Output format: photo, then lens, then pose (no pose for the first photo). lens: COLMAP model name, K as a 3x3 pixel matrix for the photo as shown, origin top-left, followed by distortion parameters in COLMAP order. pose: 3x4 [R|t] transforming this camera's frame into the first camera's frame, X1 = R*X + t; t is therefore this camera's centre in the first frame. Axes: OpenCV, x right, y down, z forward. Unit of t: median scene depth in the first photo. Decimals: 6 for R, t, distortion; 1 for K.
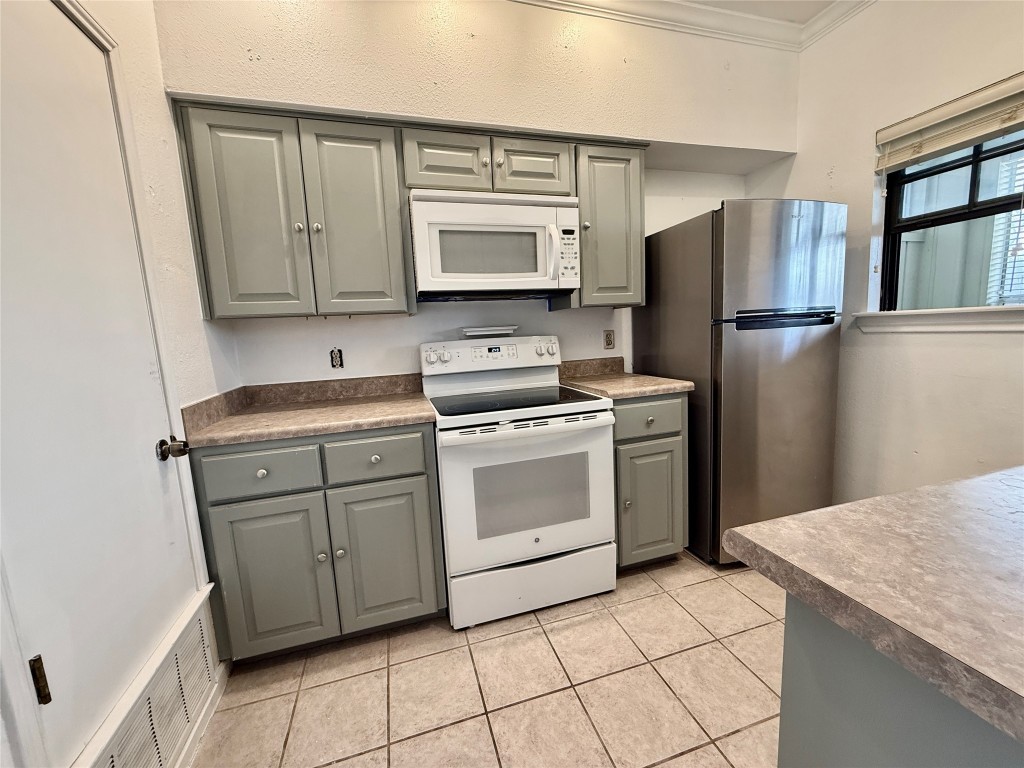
lens RADIAL K [[407.9, 0, 510.0], [0, 407.9, 373.7], [0, 0, 1]] dist [-0.001440, -0.000420]
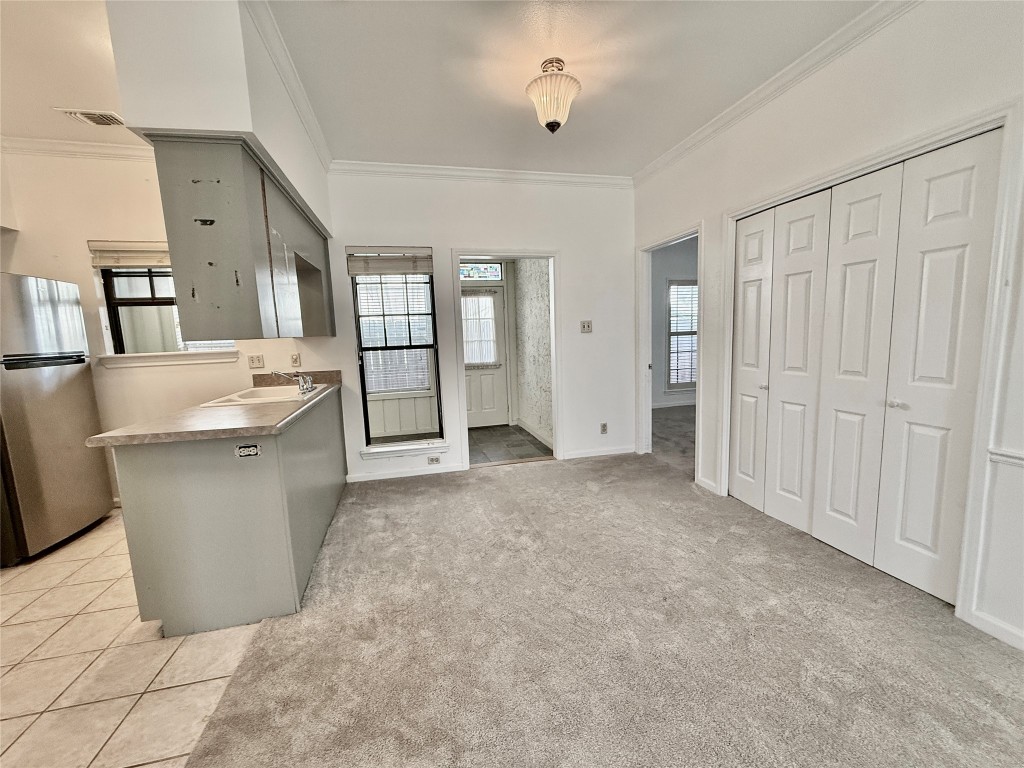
lens RADIAL K [[408.2, 0, 509.0], [0, 408.2, 383.3], [0, 0, 1]] dist [-0.001802, -0.000709]
pose [[0.055901, -0.076432, 0.995507, -0.586826], [0.162609, 0.984450, 0.066452, 0.100709], [-0.985106, 0.158163, 0.067460, -0.593567]]
